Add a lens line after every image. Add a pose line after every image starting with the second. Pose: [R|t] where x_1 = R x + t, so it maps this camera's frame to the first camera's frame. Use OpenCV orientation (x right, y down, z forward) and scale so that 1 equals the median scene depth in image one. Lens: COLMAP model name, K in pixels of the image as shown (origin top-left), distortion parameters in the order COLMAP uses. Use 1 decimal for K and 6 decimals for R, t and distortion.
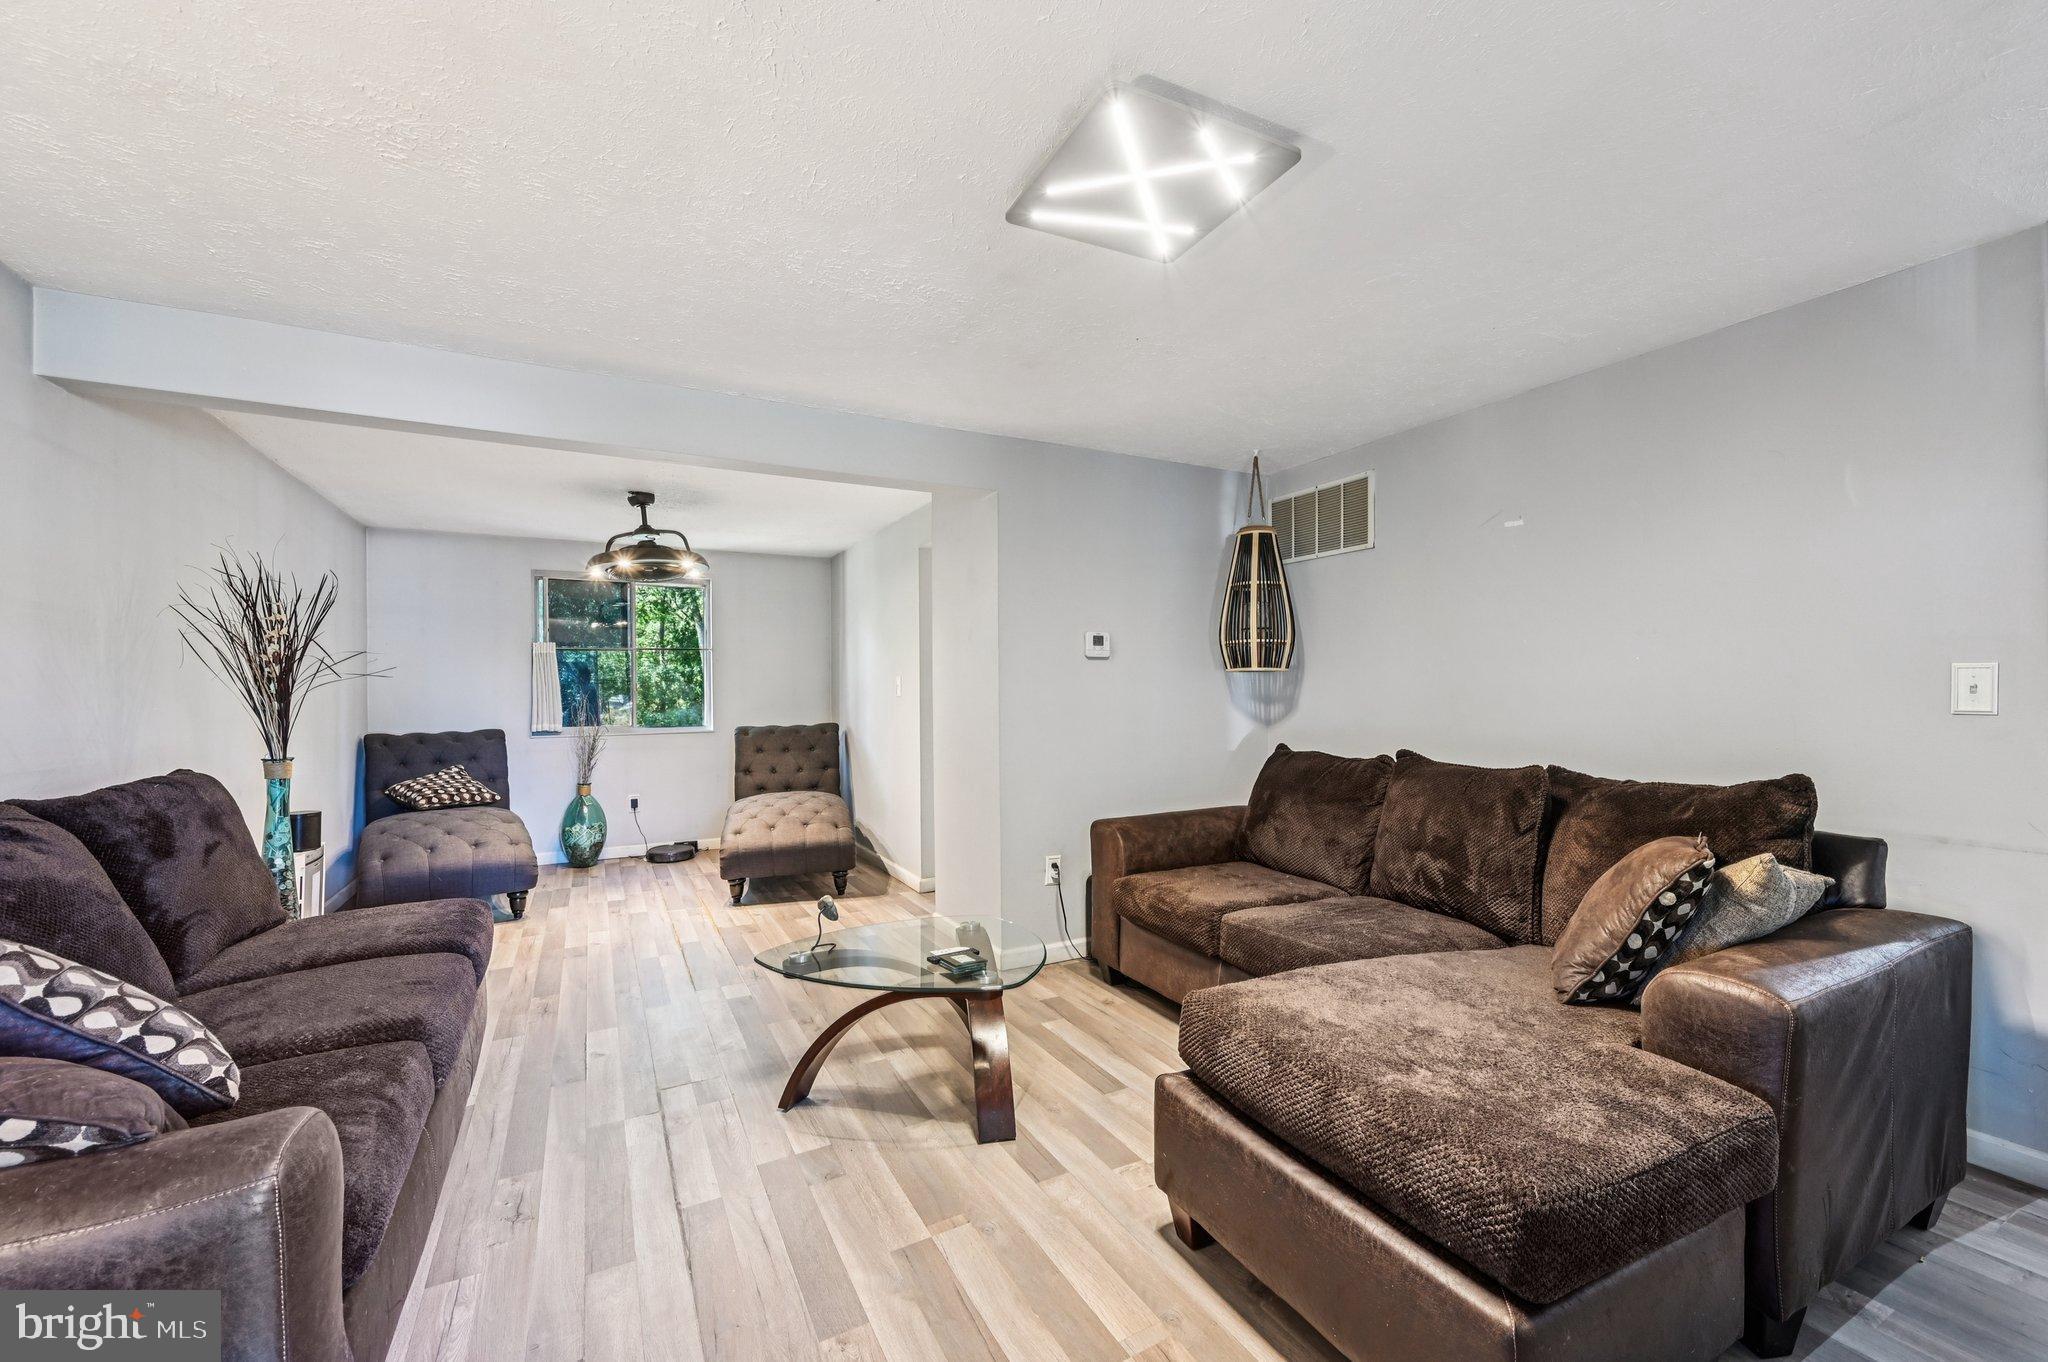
lens RADIAL K [[825.0, 0, 1024.0], [0, 825.0, 681.0], [0, 0, 1]] dist [0.000244, -0.000220]
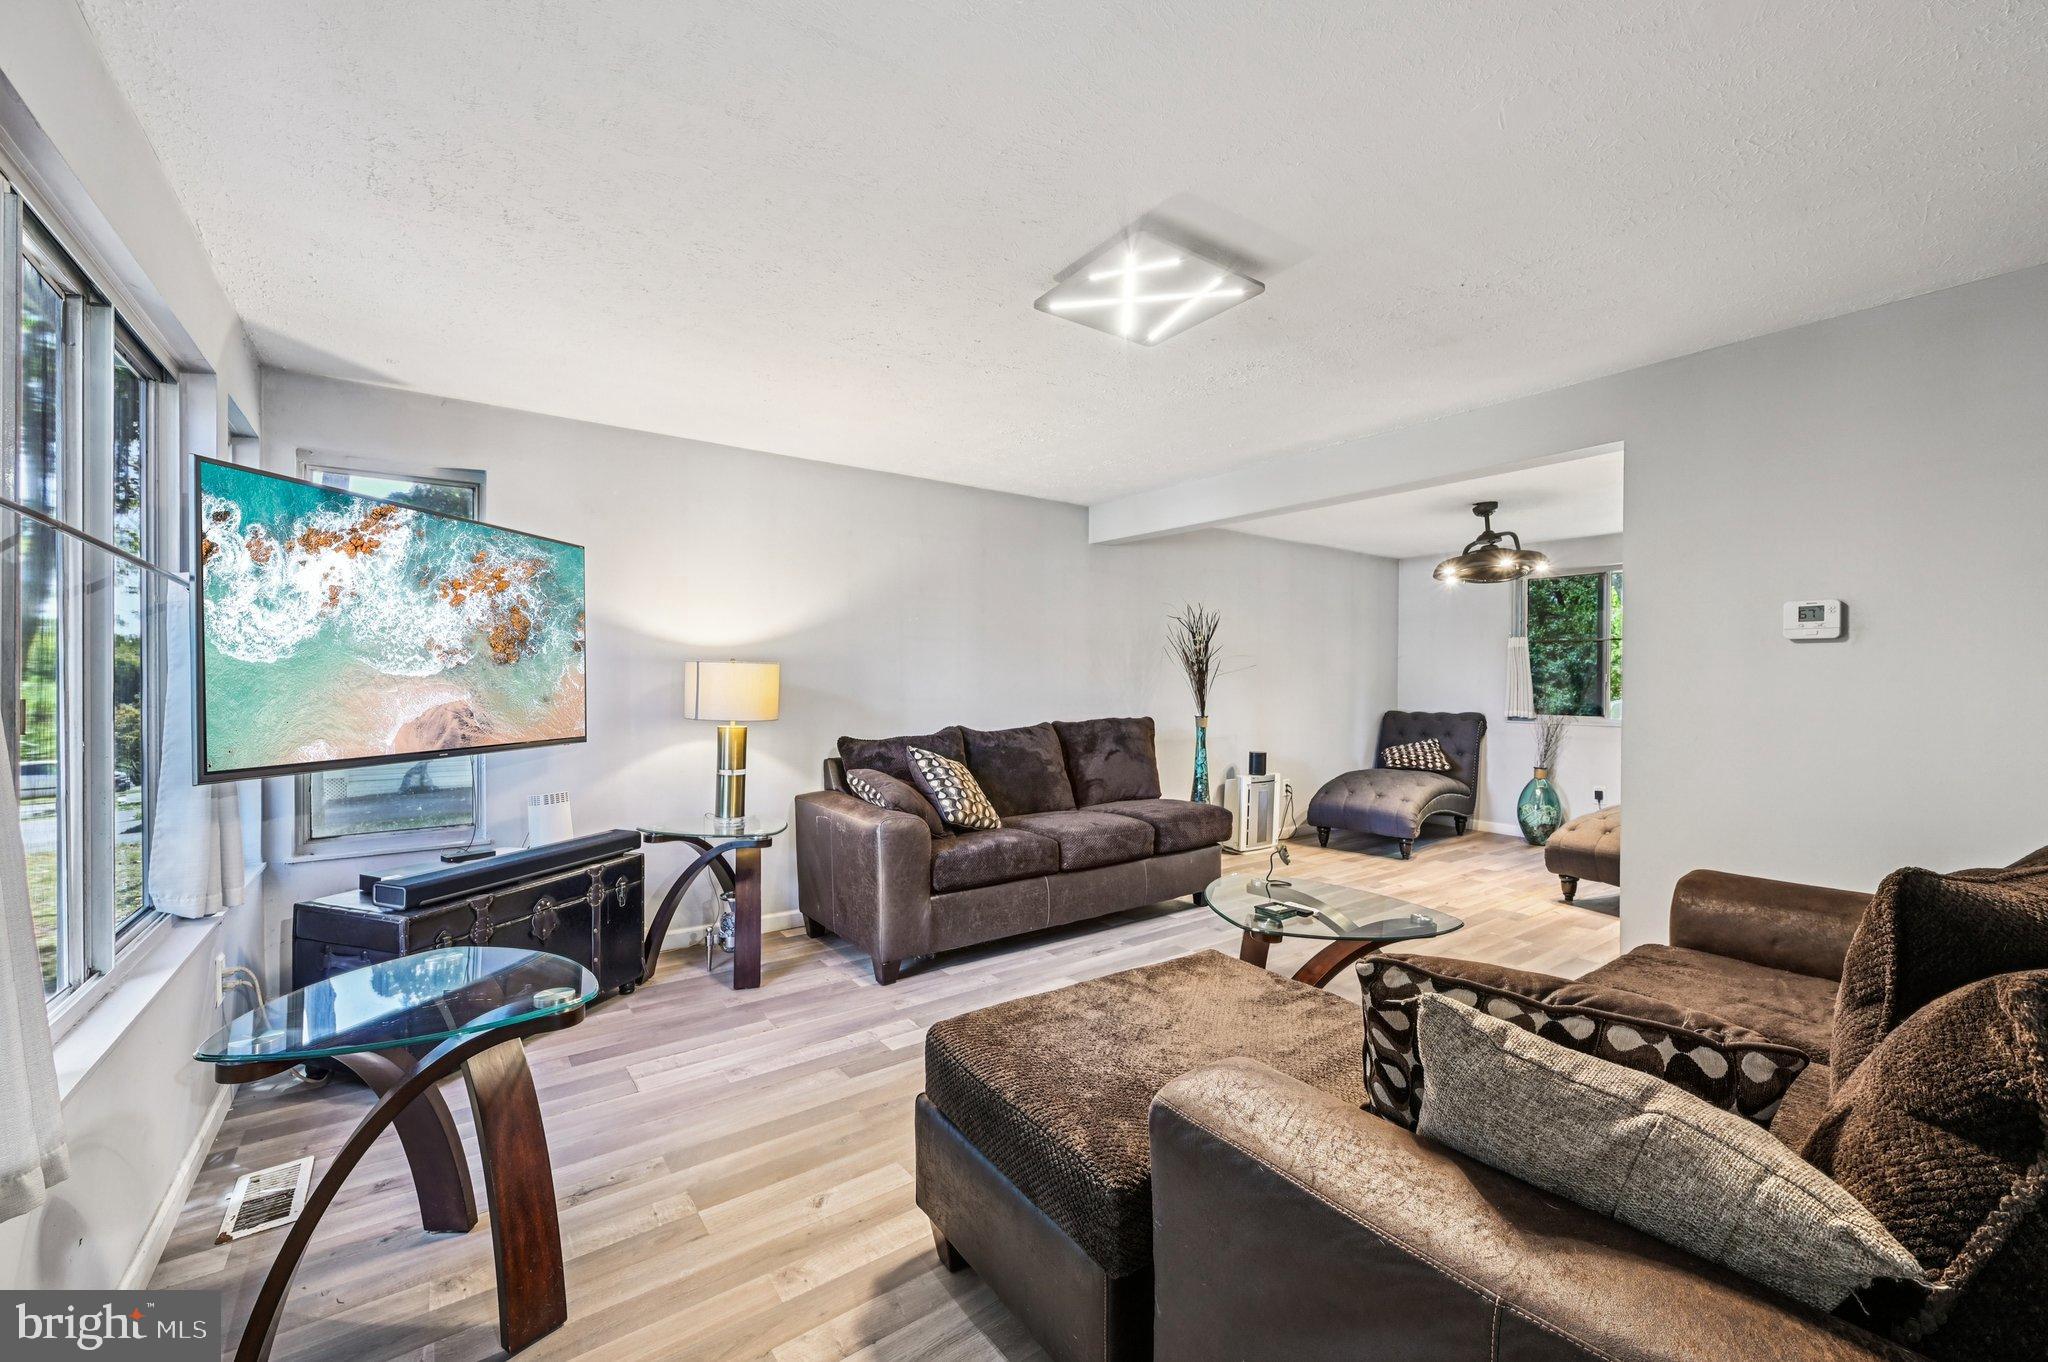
lens RADIAL K [[825.0, 0, 1024.0], [0, 825.0, 681.0], [0, 0, 1]] dist [0.000244, -0.000220]
pose [[0.100858, 0.011301, -0.994837, 0.571307], [0.005243, 0.999916, 0.011890, -0.005941], [0.994887, -0.006415, 0.100791, 0.271418]]
